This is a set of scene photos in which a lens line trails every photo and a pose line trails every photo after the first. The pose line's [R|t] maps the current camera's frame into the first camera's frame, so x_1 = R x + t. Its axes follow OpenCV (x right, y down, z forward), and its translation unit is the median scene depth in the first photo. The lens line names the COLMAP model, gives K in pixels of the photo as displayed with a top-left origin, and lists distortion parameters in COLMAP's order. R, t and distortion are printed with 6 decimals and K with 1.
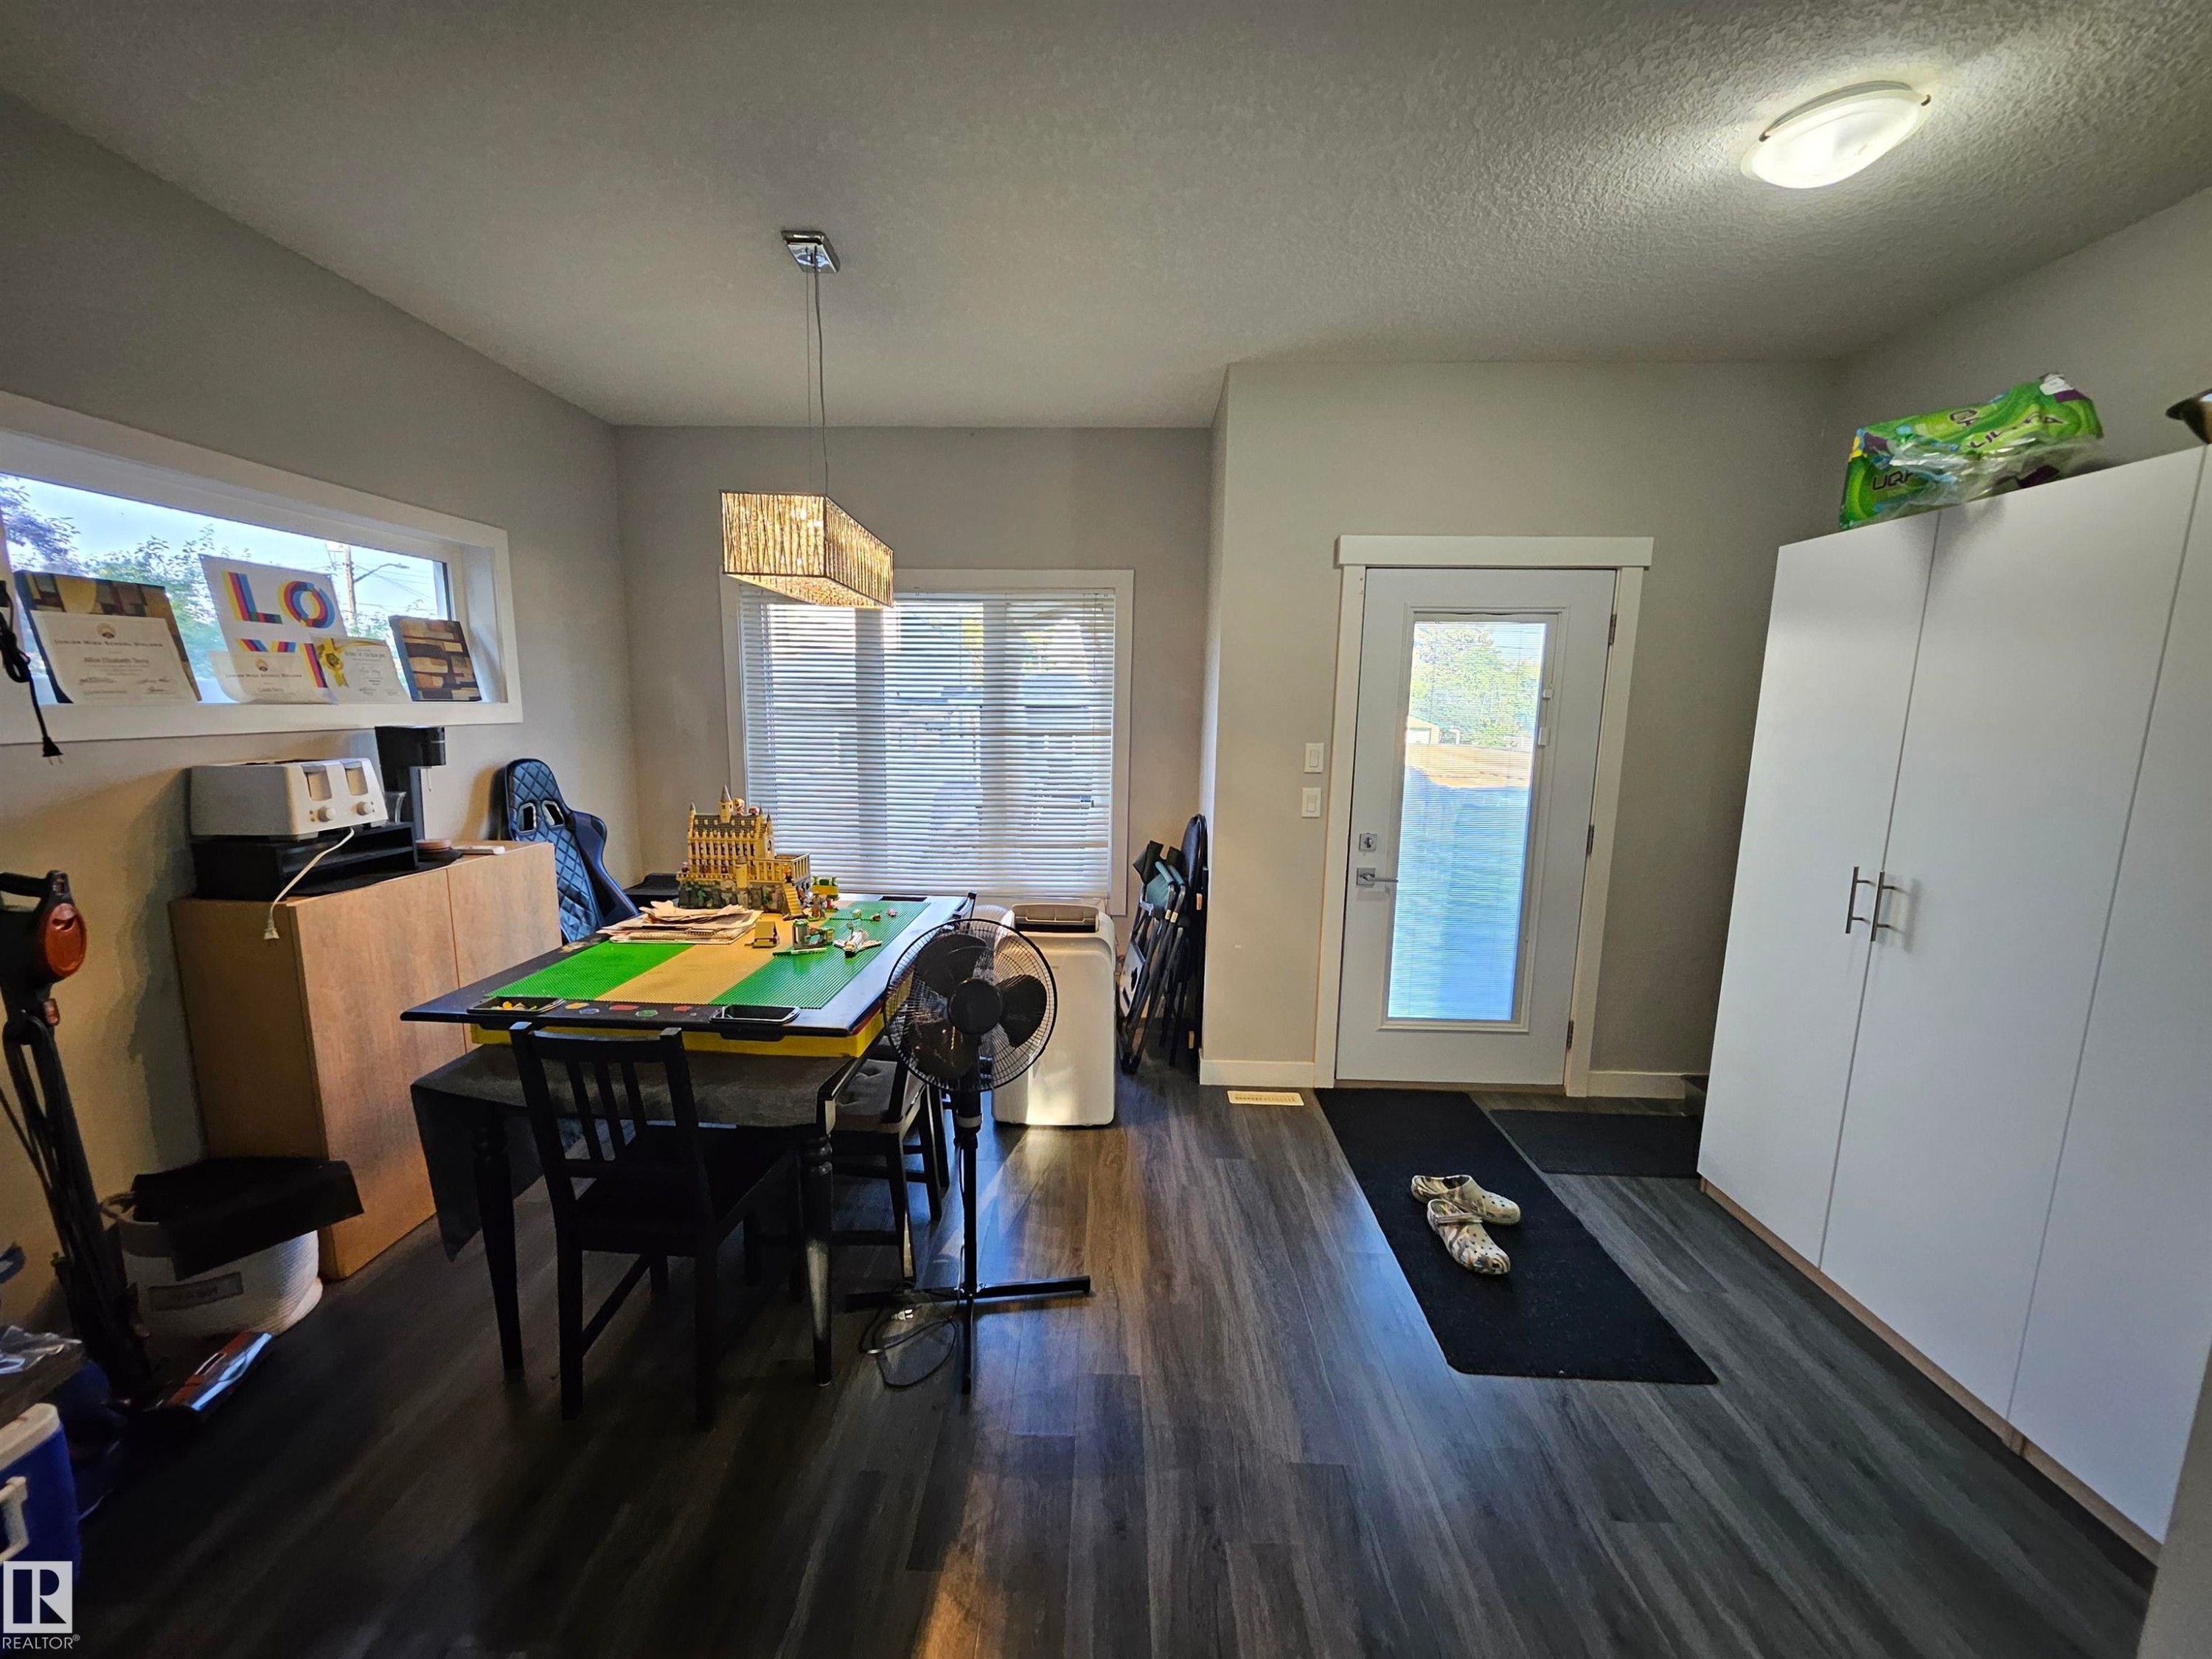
lens RADIAL K [[867.1, 0, 1100.5], [0, 867.1, 833.0], [0, 0, 1]] dist [-0.001071, 0.001229]
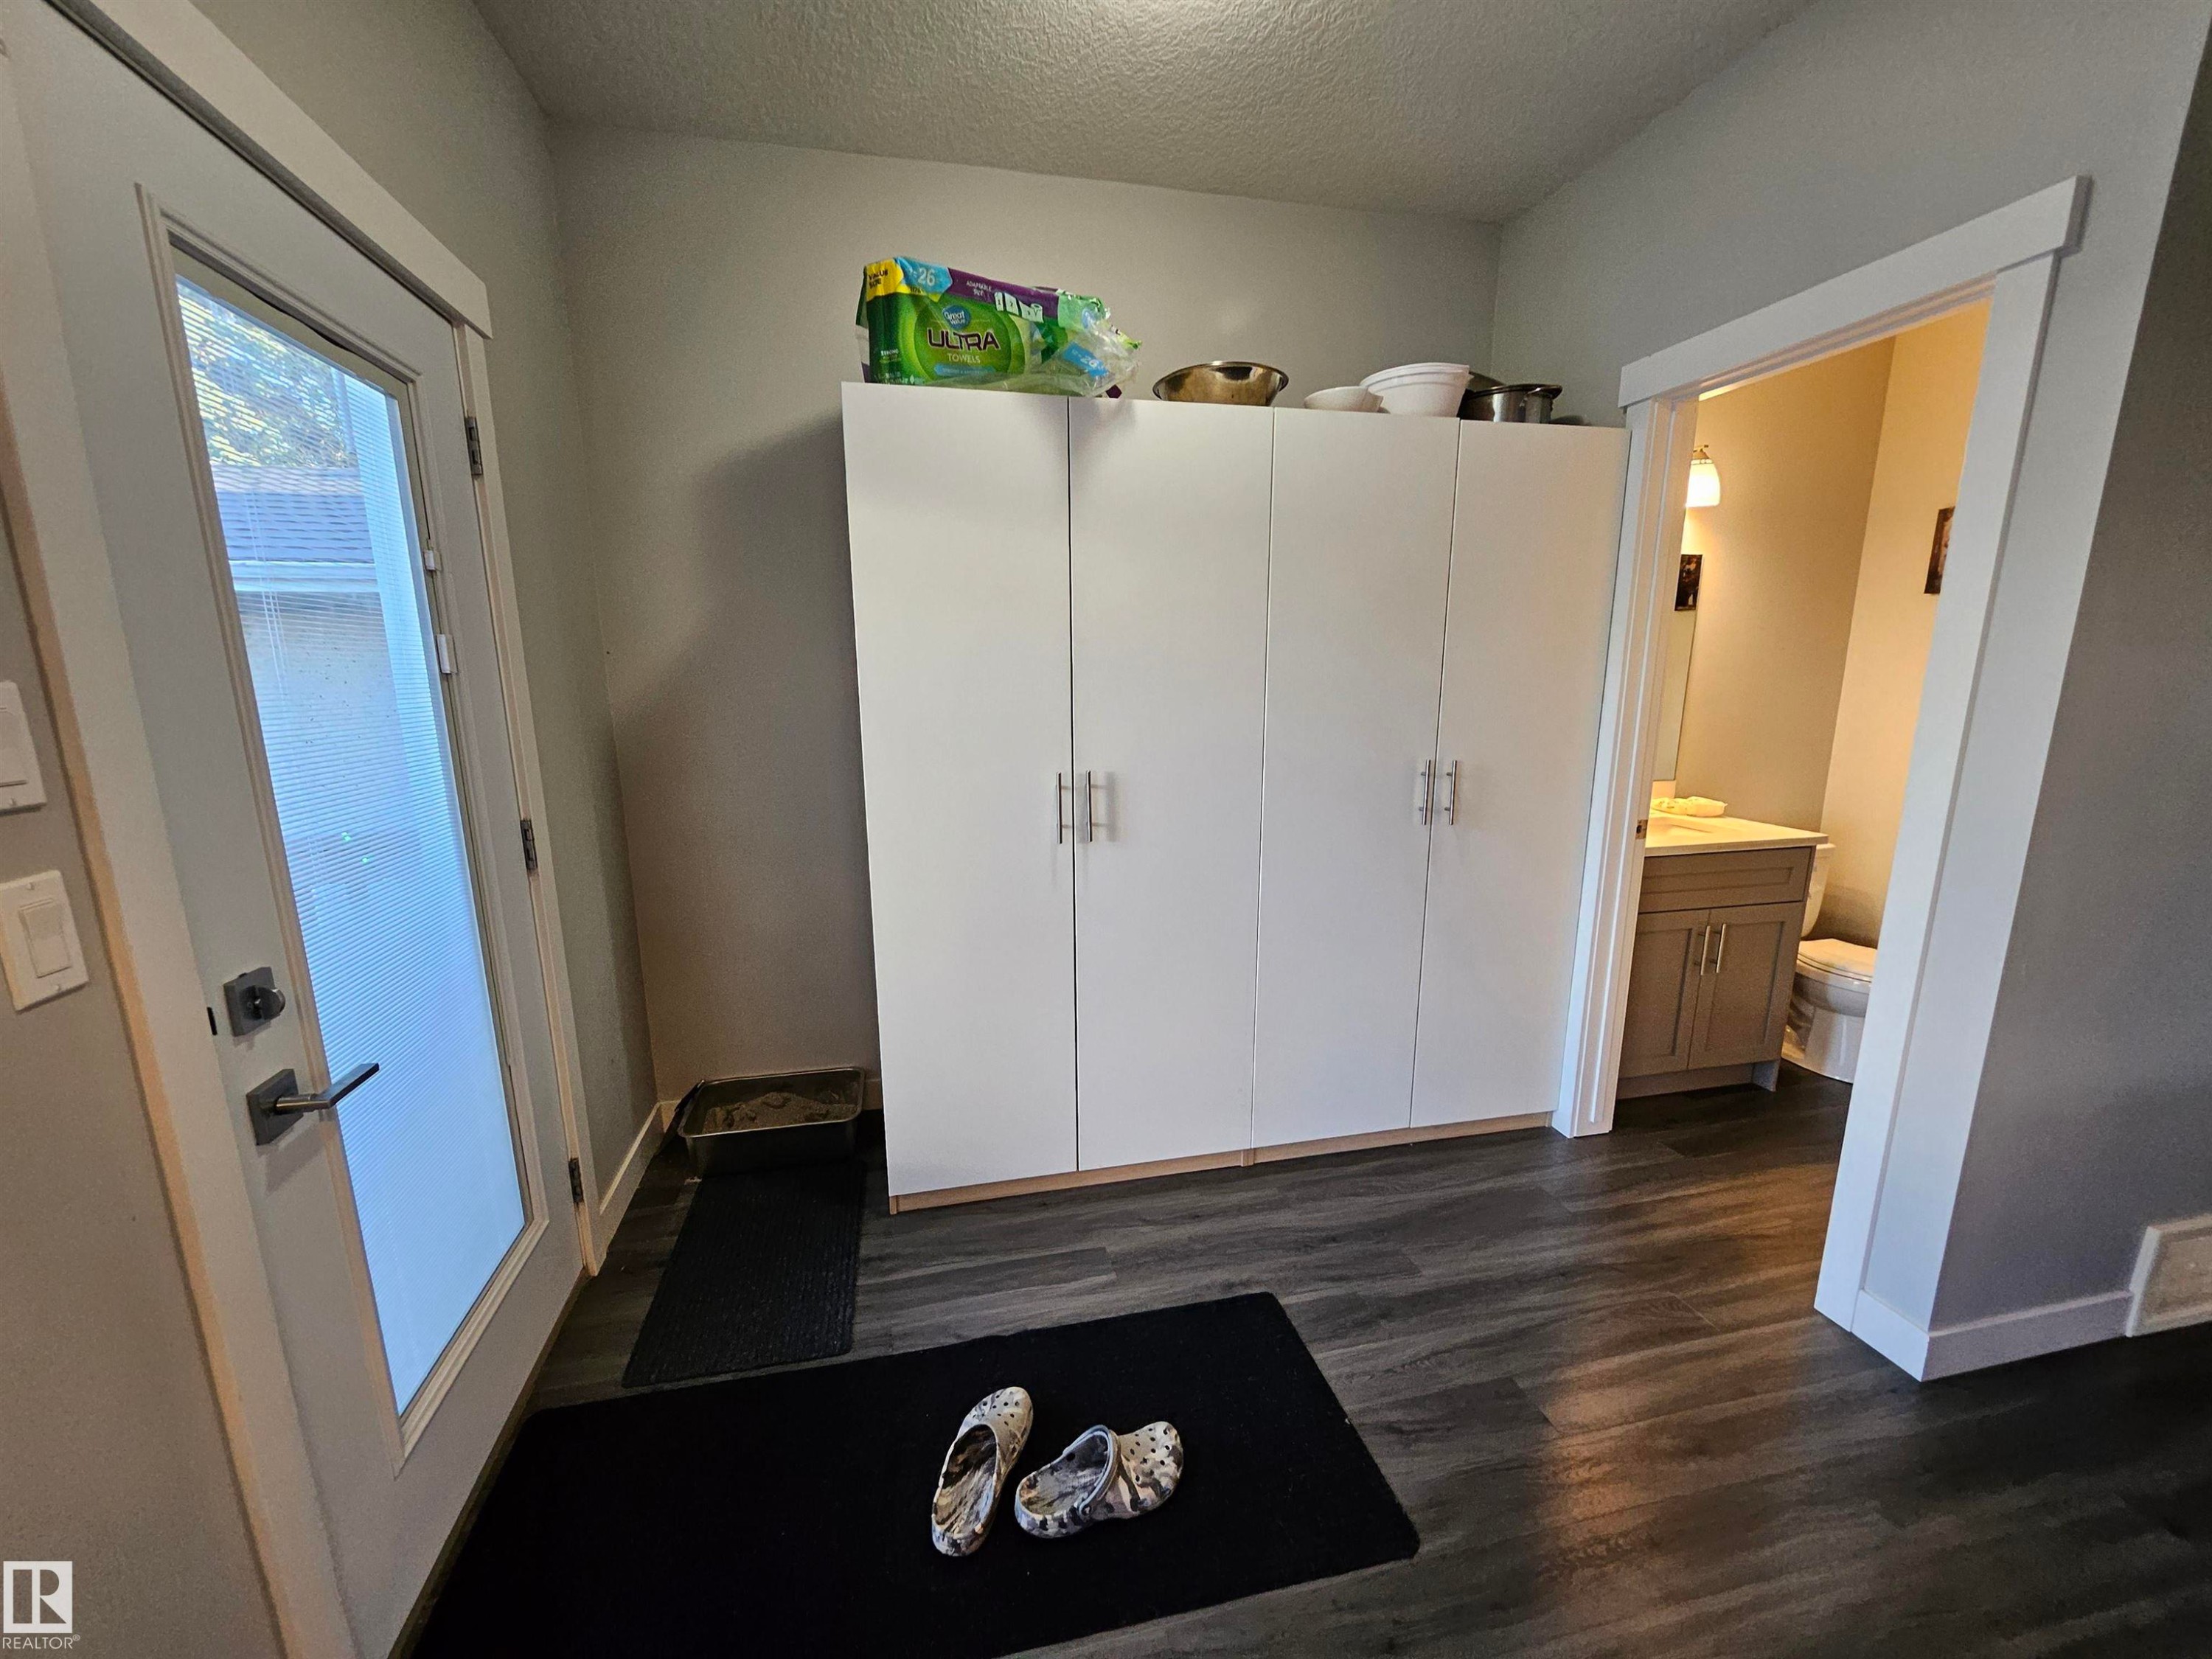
lens RADIAL K [[867.1, 0, 1095.5], [0, 867.1, 842.7], [0, 0, 1]] dist [-0.001071, 0.001229]
pose [[-0.234347, -0.206570, 0.949953, -0.062478], [0.144971, 0.958812, 0.244260, -0.112342], [-0.961283, 0.194957, -0.194748, 1.127742]]
